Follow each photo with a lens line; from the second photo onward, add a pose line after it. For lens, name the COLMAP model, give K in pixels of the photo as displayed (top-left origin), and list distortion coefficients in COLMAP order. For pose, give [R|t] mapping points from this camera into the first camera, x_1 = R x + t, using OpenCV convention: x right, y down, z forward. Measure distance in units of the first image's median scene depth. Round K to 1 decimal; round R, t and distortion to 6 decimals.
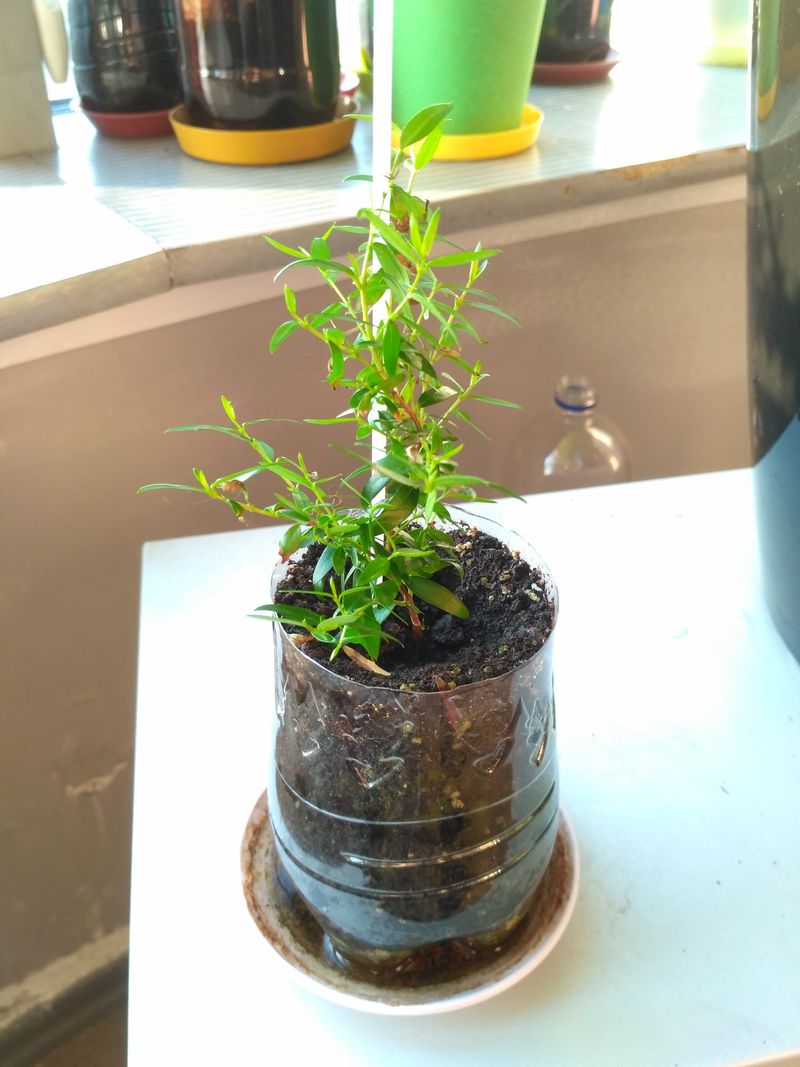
lens RADIAL K [[976.4, 0, 388.3], [0, 976.4, 536.7], [0, 0, 1]] dist [0.082473, -0.218371]
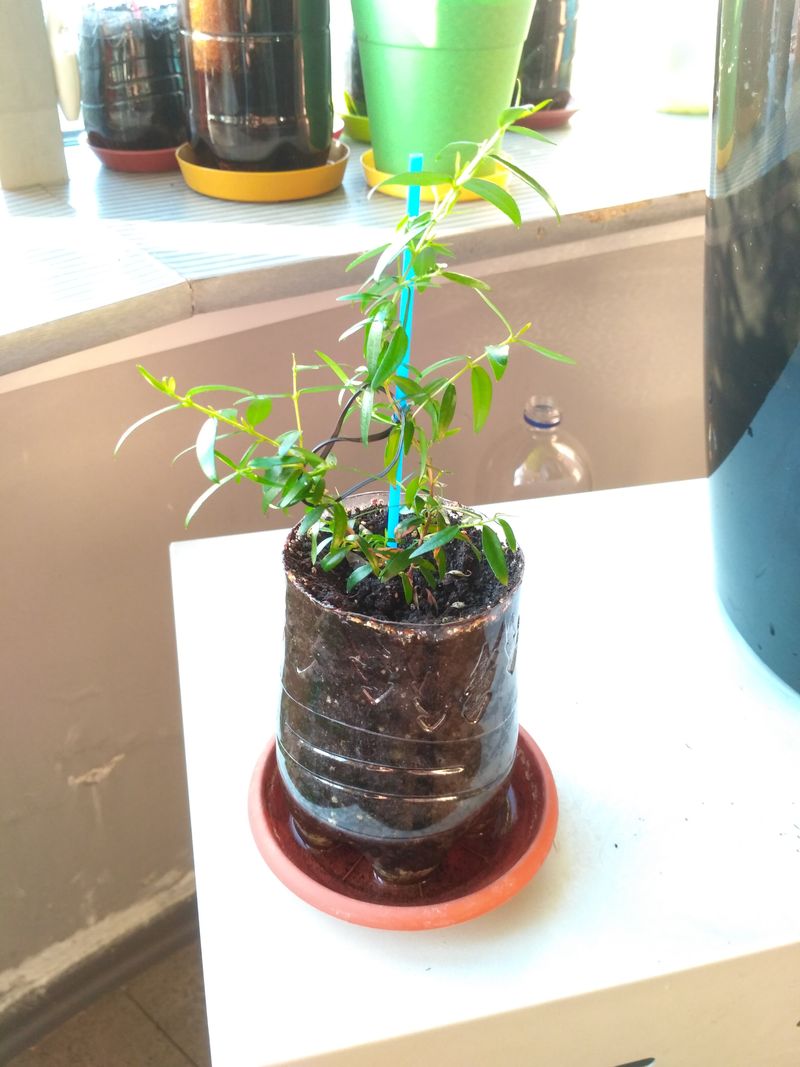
lens RADIAL K [[976.4, 0, 388.3], [0, 976.4, 536.7], [0, 0, 1]] dist [0.082473, -0.218371]
pose [[0.998389, 0.001395, 0.056717, -0.048140], [-0.000522, 0.999881, -0.015407, 0.012444], [-0.056732, 0.015352, 0.998271, -0.095091]]
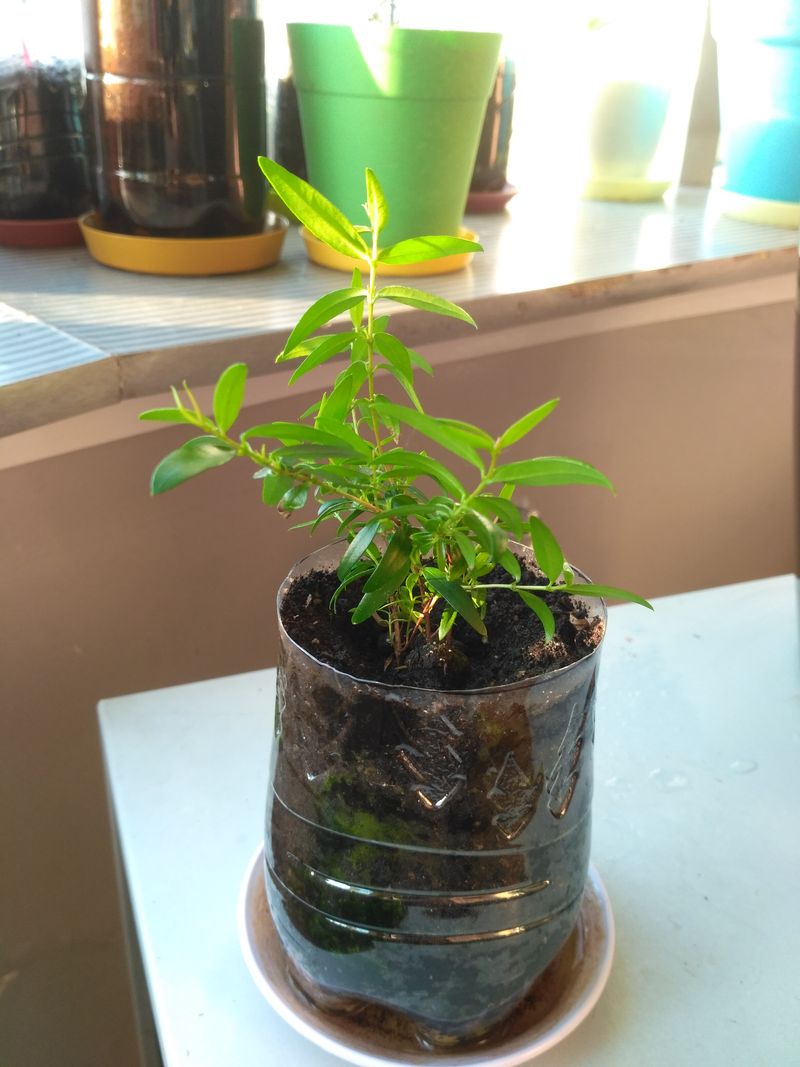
lens RADIAL K [[976.4, 0, 388.3], [0, 976.4, 536.7], [0, 0, 1]] dist [0.082473, -0.218371]
pose [[0.981858, -0.029243, 0.187352, -0.120543], [0.054836, 0.989609, -0.132916, -0.005387], [-0.181518, 0.140778, 0.973259, 0.105696]]
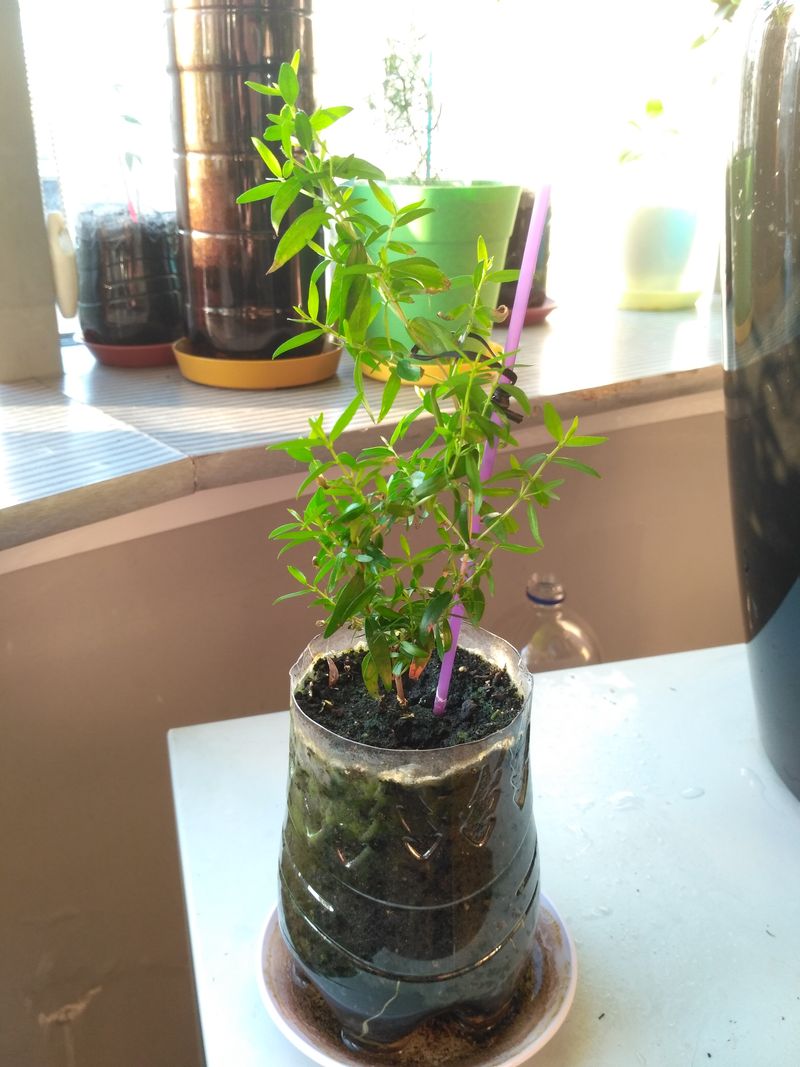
lens RADIAL K [[971.8, 0, 388.7], [0, 971.8, 537.1], [0, 0, 1]] dist [0.097881, -0.213079]
pose [[0.995903, -0.014225, 0.089299, -0.081080], [0.034089, 0.973750, -0.225053, 0.036293], [-0.083754, 0.227175, 0.970246, -0.041240]]
